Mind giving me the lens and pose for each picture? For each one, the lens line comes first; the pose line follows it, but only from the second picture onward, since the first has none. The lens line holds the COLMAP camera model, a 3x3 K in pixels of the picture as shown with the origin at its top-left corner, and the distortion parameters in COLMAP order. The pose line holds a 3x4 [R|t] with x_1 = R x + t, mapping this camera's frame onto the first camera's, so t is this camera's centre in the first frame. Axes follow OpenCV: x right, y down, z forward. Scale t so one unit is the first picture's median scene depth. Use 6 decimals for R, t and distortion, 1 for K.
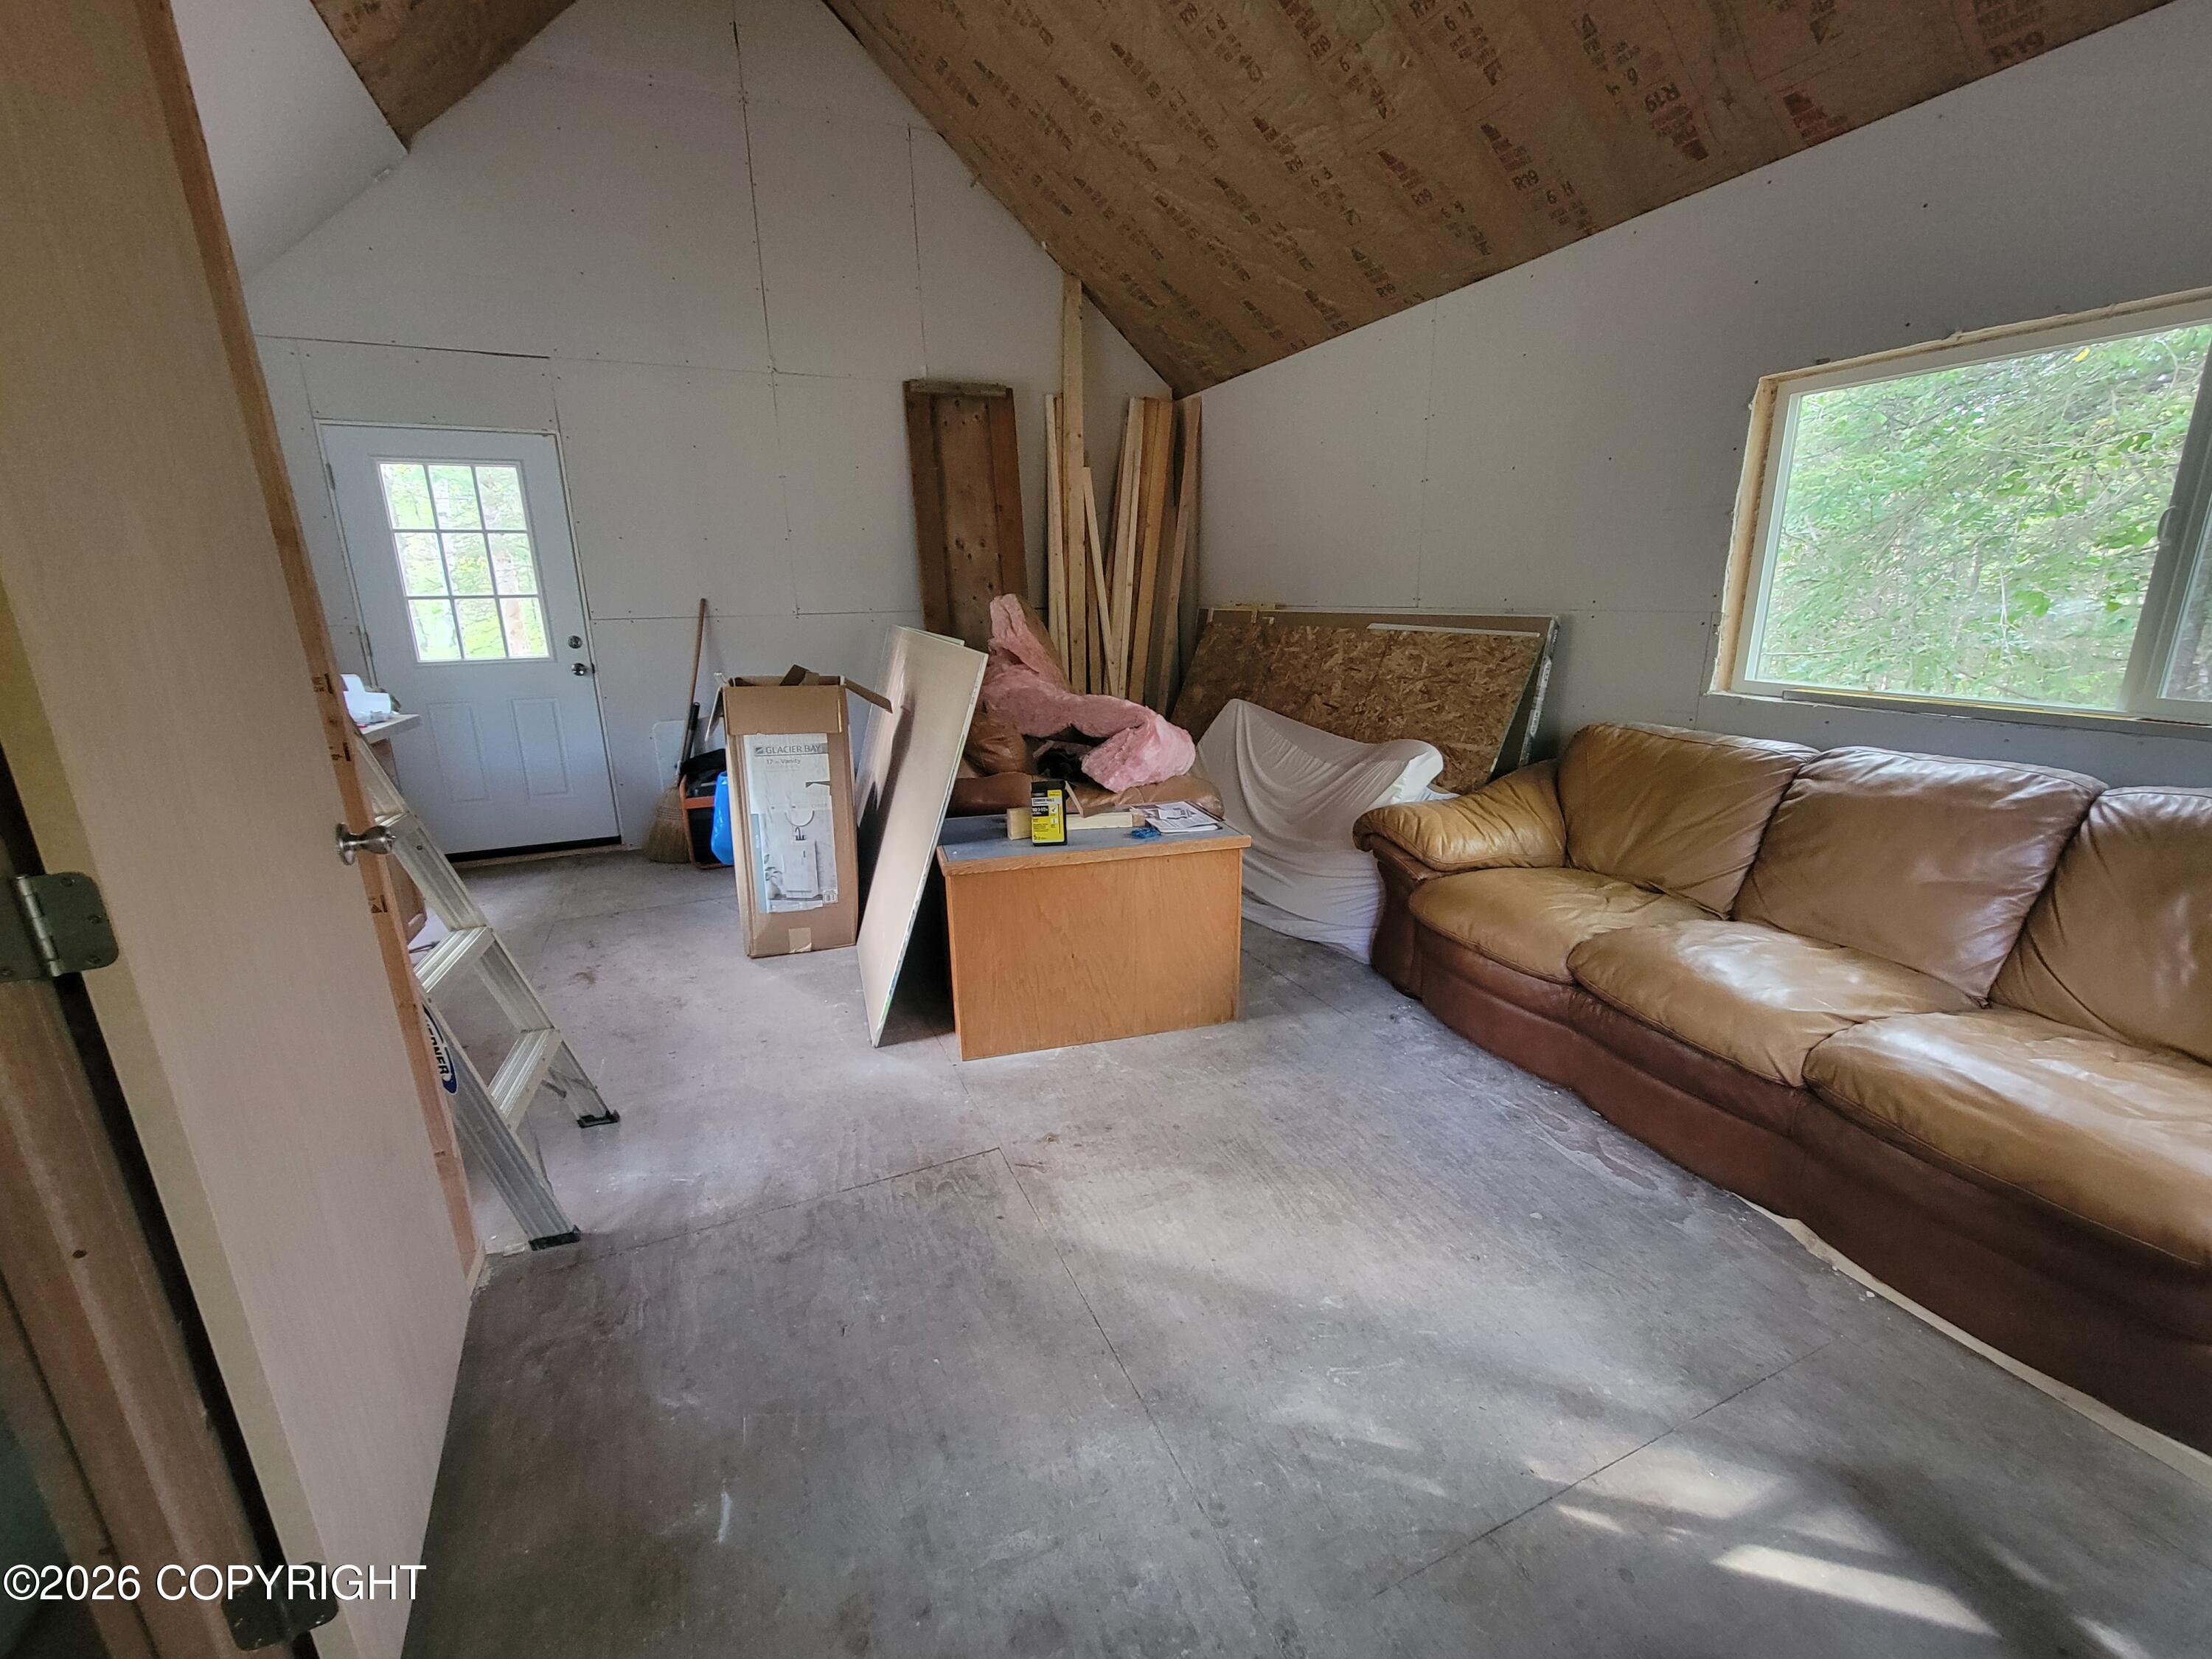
lens RADIAL K [[884.1, 0, 1108.8], [0, 884.1, 833.4], [0, 0, 1]] dist [0.000183, -0.001718]
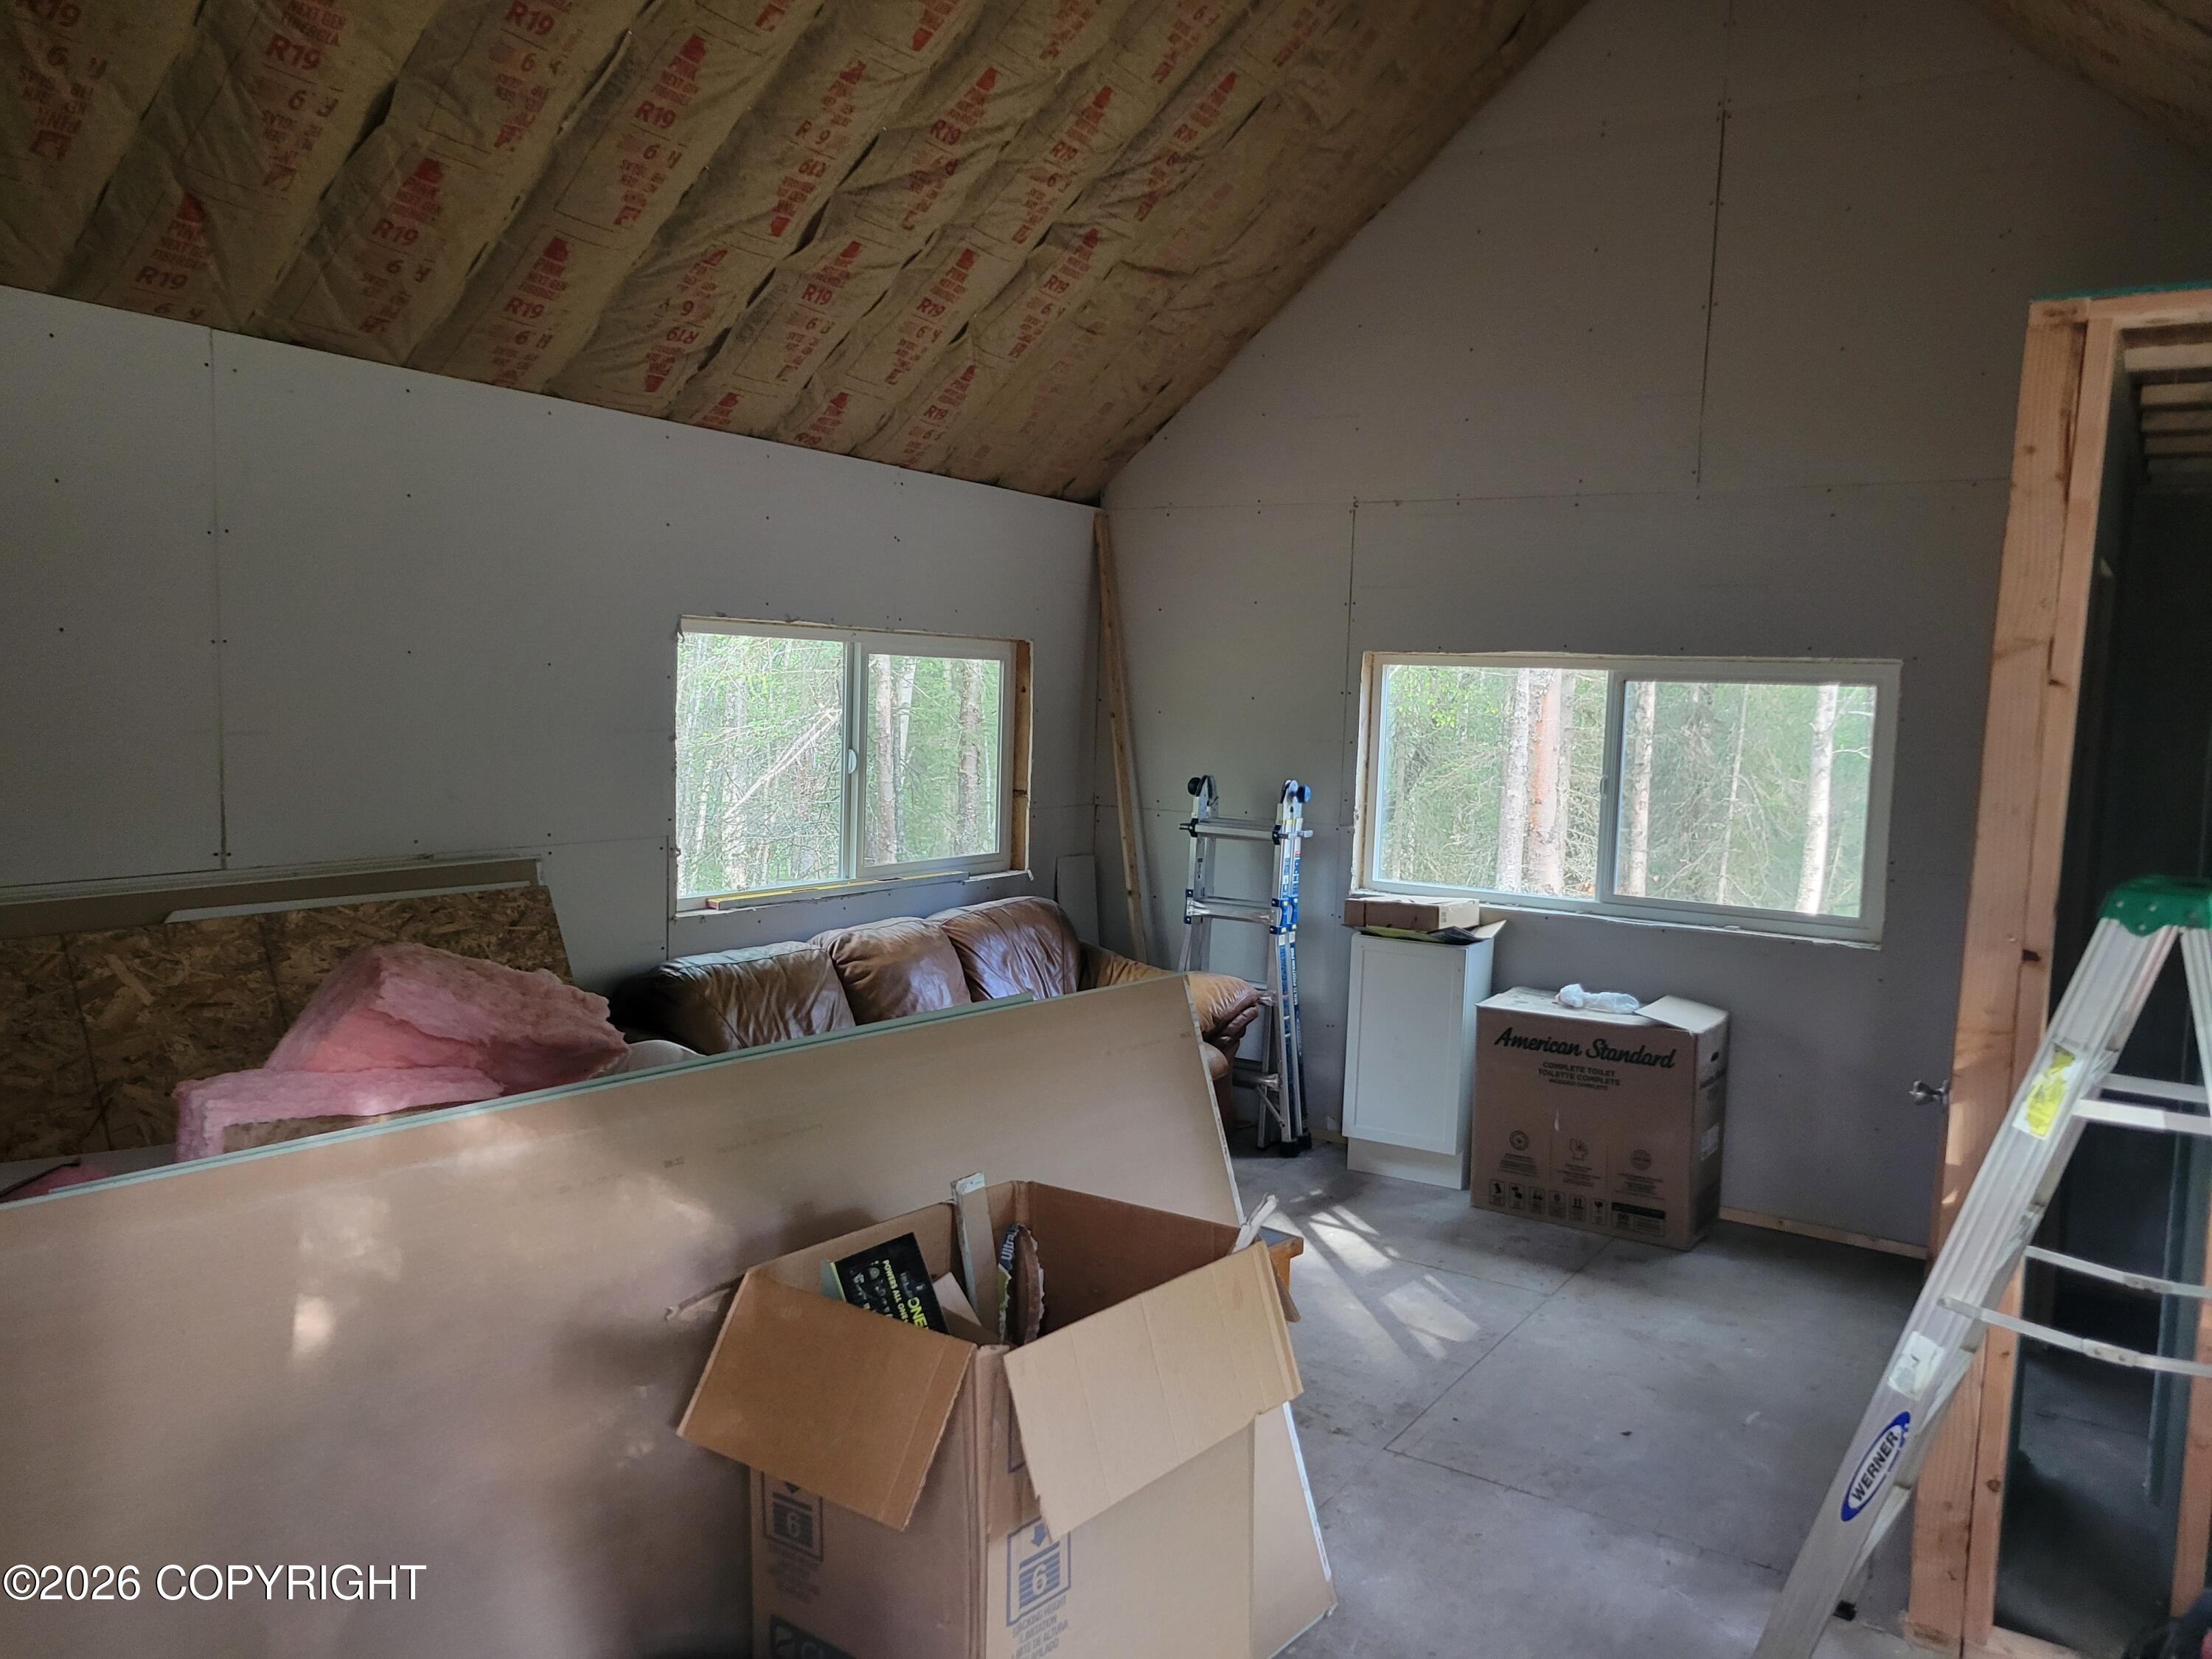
lens RADIAL K [[1666.9, 0, 1106.0], [0, 1666.9, 829.5], [0, 0, 1]] dist [0.038010, -0.024402]
pose [[-0.542775, -0.078926, 0.836161, -2.184647], [0.196678, 0.955948, 0.217901, -1.121347], [-0.816525, 0.282726, -0.503342, 3.058150]]
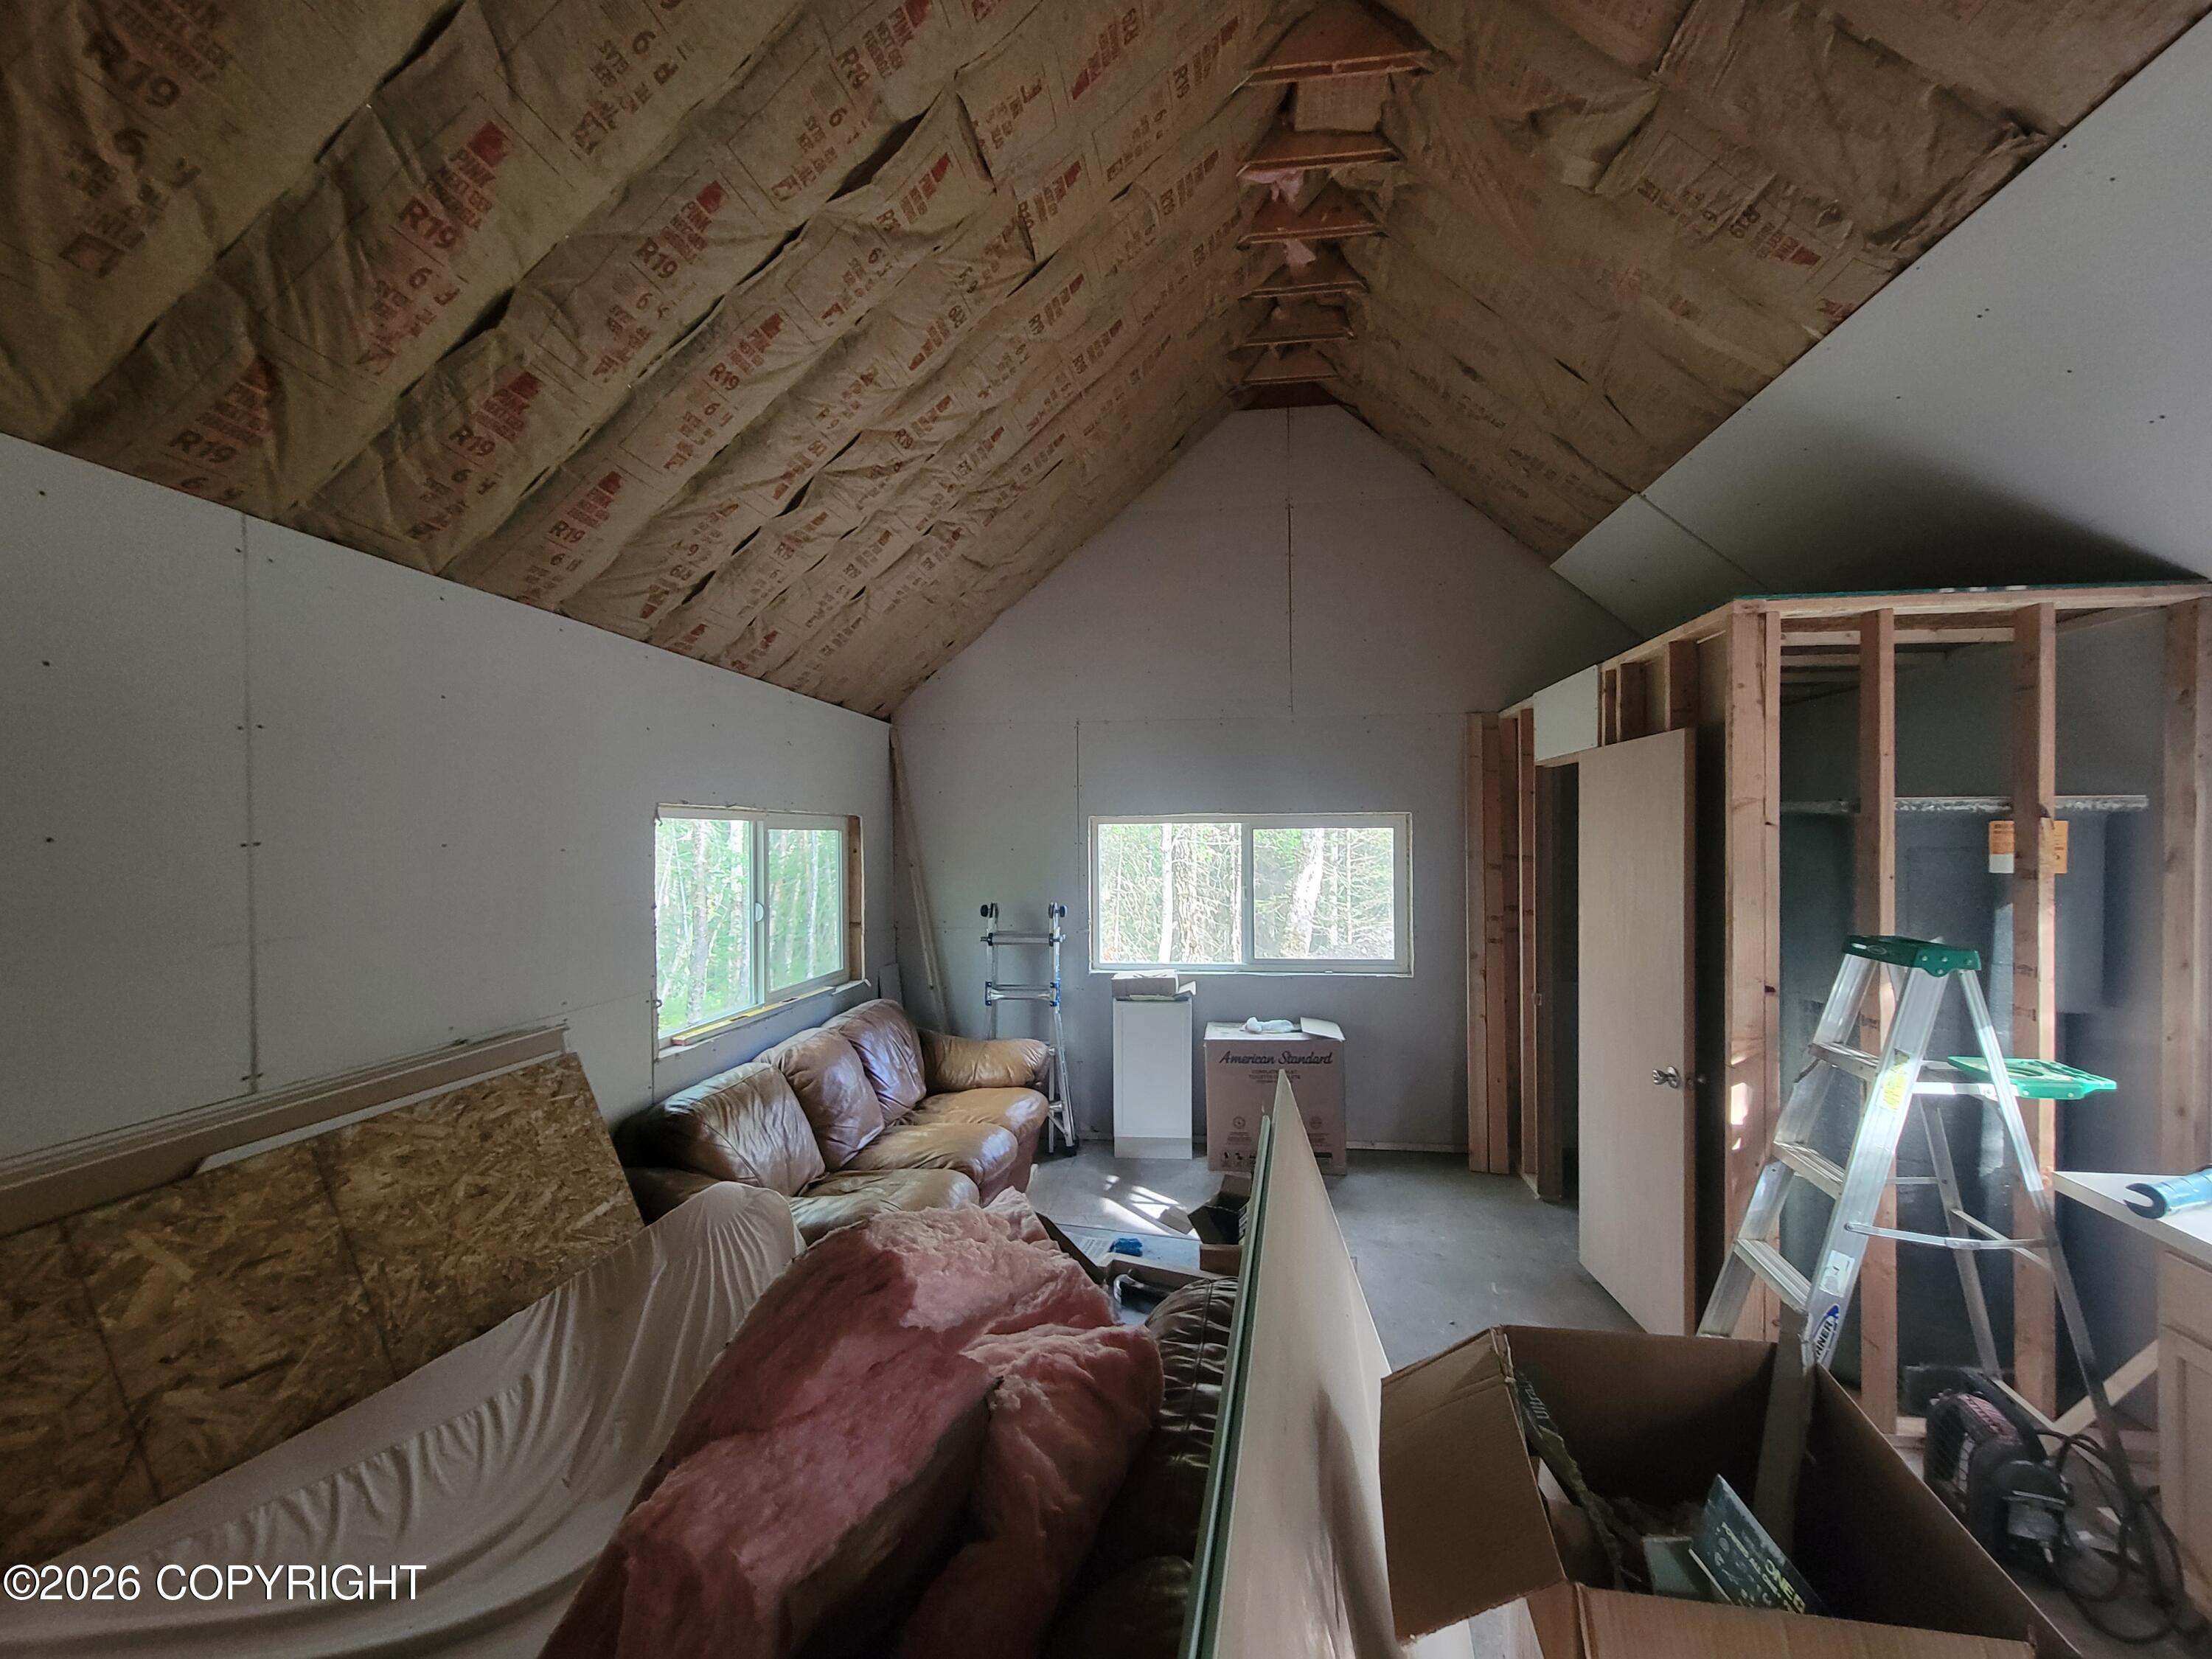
lens RADIAL K [[922.3, 0, 1103.7], [0, 922.3, 834.6], [0, 0, 1]] dist [-0.012244, 0.003424]
pose [[-0.849827, 0.019841, 0.526688, -0.863568], [0.156565, 0.963688, 0.216319, -1.214602], [-0.503271, 0.266294, -0.822074, 3.256621]]
